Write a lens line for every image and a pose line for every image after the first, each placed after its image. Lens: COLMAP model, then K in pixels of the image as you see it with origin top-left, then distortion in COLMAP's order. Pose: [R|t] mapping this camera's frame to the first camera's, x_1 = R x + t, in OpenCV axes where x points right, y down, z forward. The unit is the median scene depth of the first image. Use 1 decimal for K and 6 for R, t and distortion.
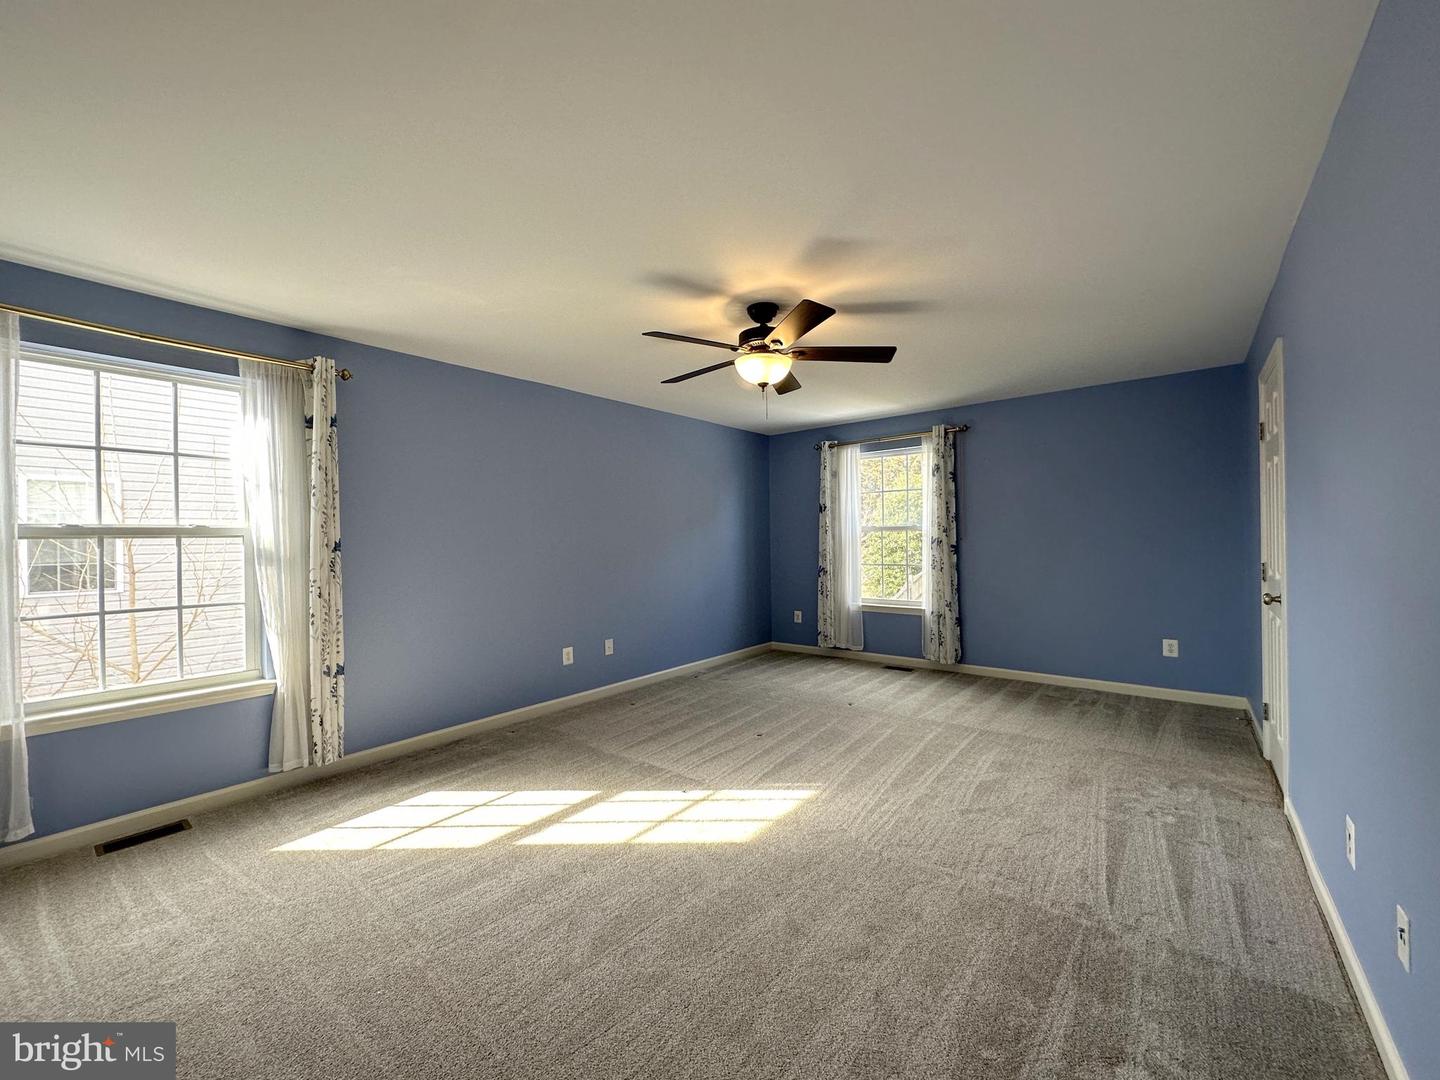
lens RADIAL K [[574.1, 0, 719.0], [0, 574.1, 547.0], [0, 0, 1]] dist [-0.000266, 0.000082]
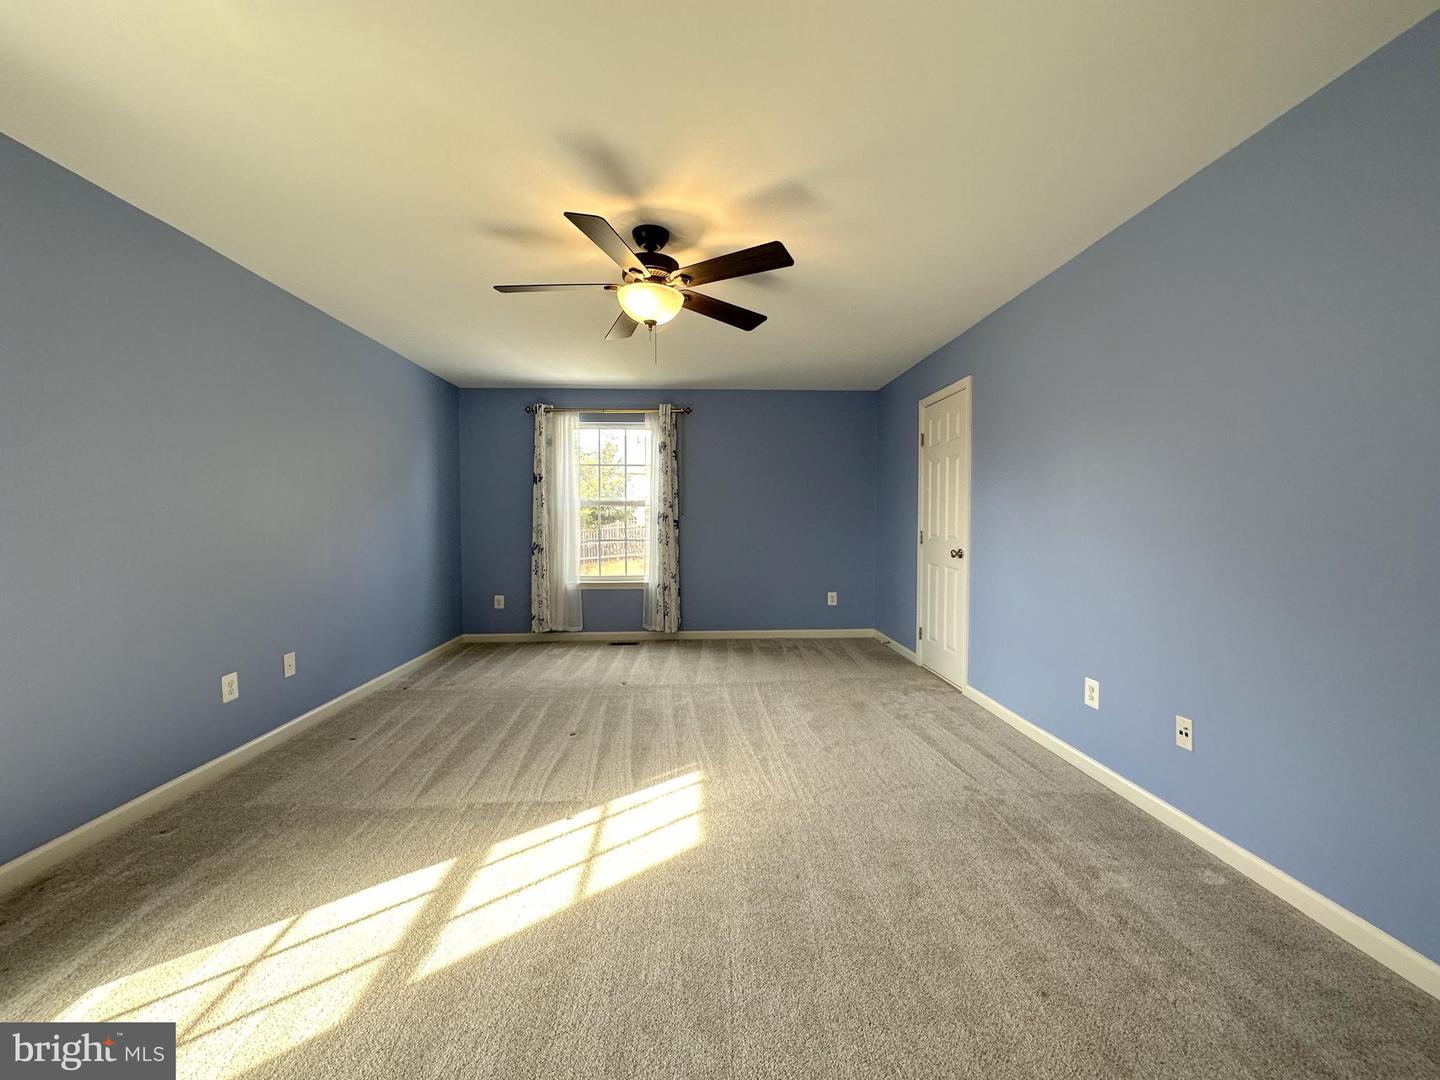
lens RADIAL K [[574.1, 0, 719.4], [0, 574.1, 546.8], [0, 0, 1]] dist [-0.000266, 0.000082]
pose [[0.744722, -0.017847, 0.667136, -0.328243], [-0.000602, 0.999624, 0.027413, 0.022927], [-0.667374, -0.020817, 0.744432, 0.215012]]
